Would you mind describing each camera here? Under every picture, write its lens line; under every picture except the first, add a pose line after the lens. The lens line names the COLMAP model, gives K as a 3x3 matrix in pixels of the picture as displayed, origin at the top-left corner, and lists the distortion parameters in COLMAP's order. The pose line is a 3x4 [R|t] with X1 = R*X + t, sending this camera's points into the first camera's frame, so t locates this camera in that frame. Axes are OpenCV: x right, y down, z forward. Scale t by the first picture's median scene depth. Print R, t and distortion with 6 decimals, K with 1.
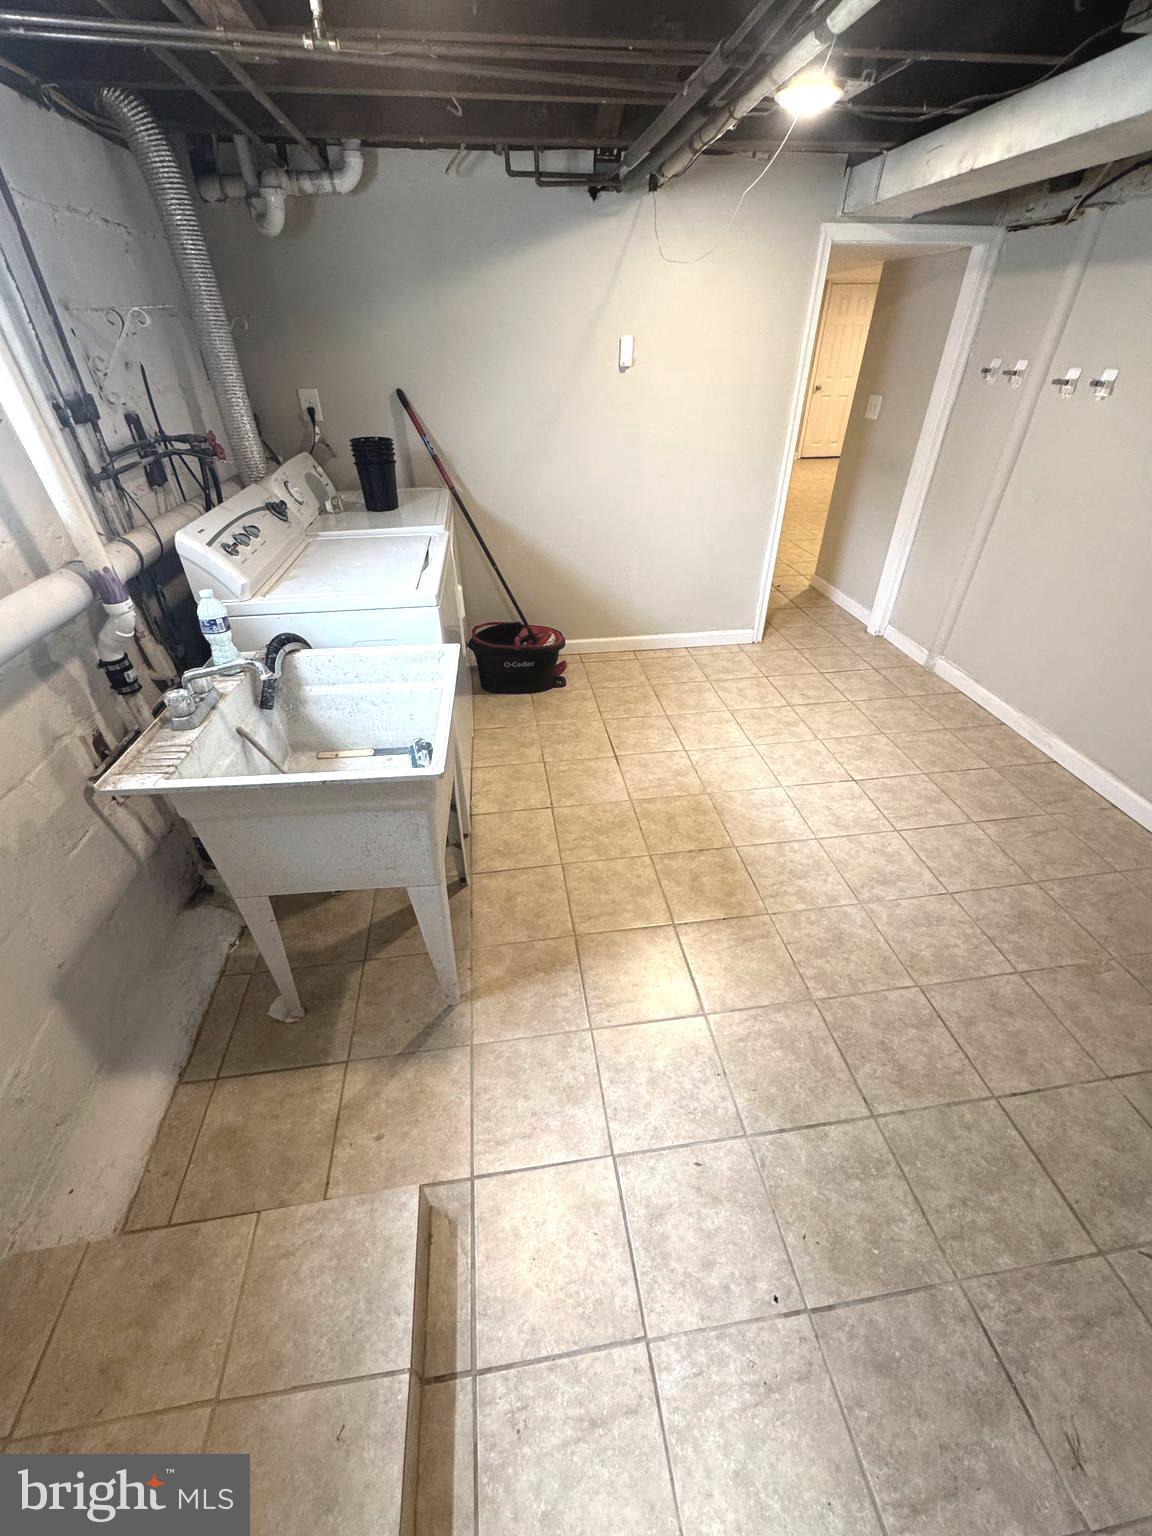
lens RADIAL K [[615.7, 0, 576.8], [0, 615.7, 769.0], [0, 0, 1]] dist [-0.002834, 0.000534]
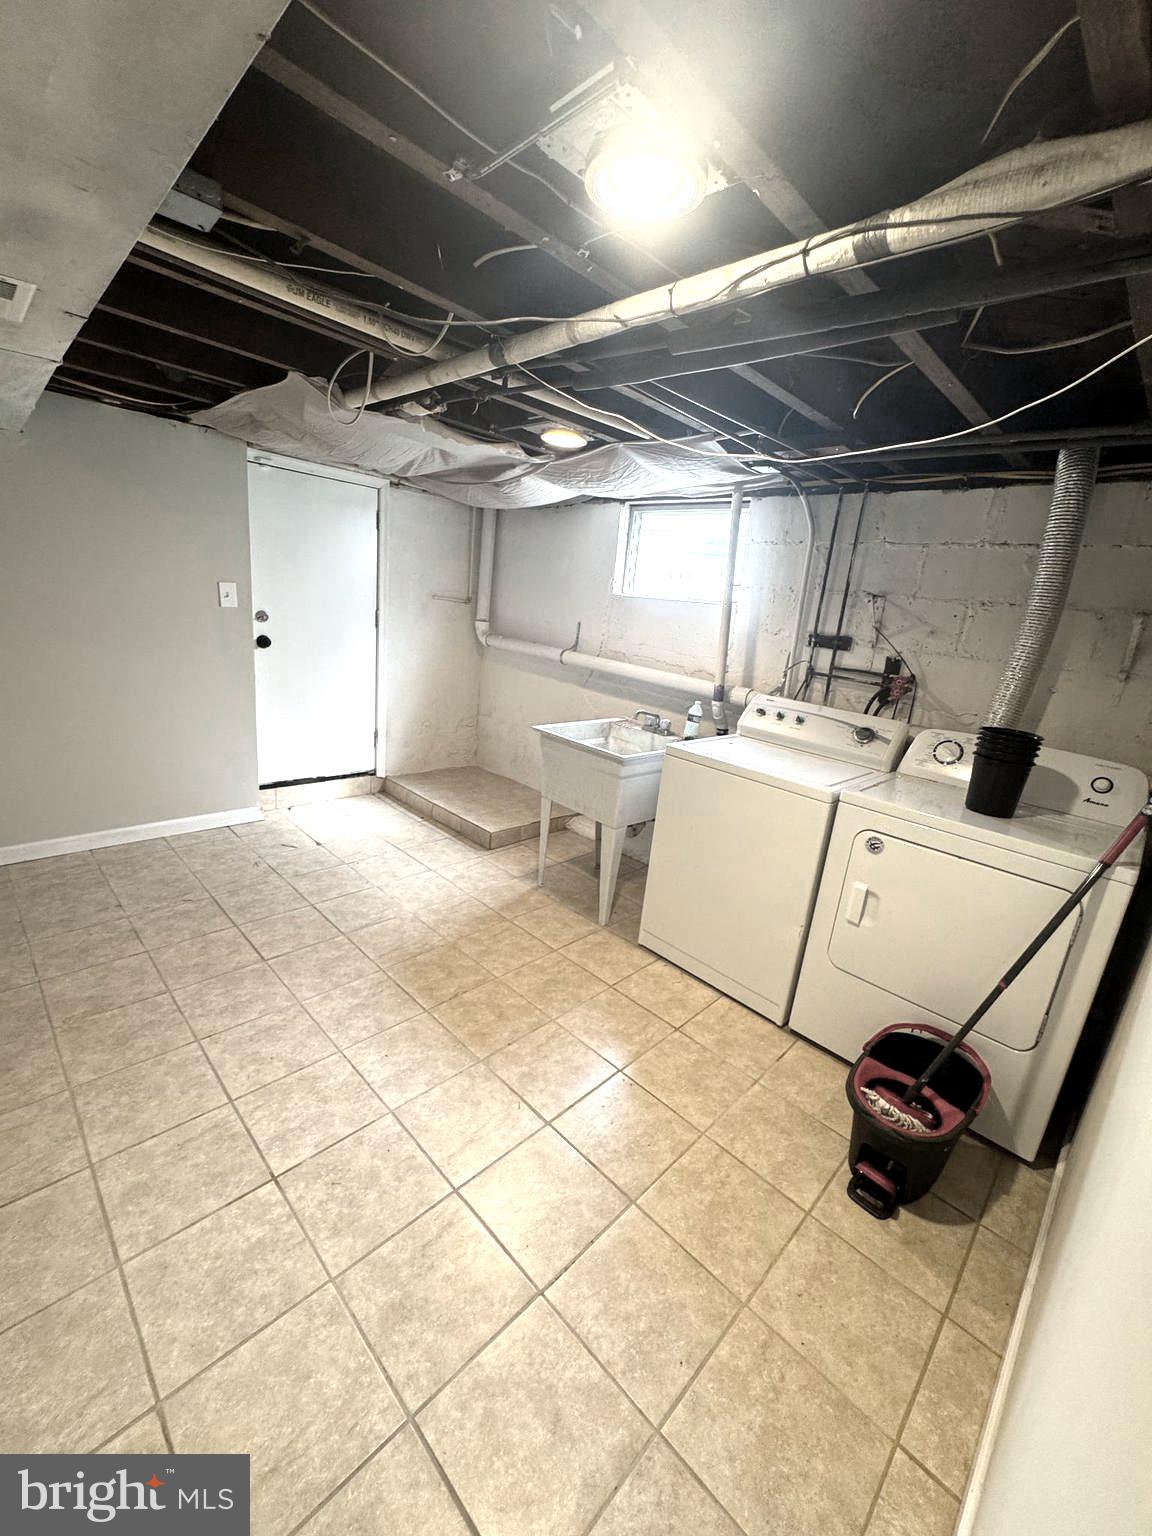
lens RADIAL K [[615.7, 0, 576.8], [0, 615.7, 769.0], [0, 0, 1]] dist [-0.002834, 0.000534]
pose [[-0.791578, 0.090320, -0.604357, 0.632323], [-0.426977, 0.625767, 0.652768, -0.863827], [0.437144, 0.774763, -0.456778, 1.272404]]
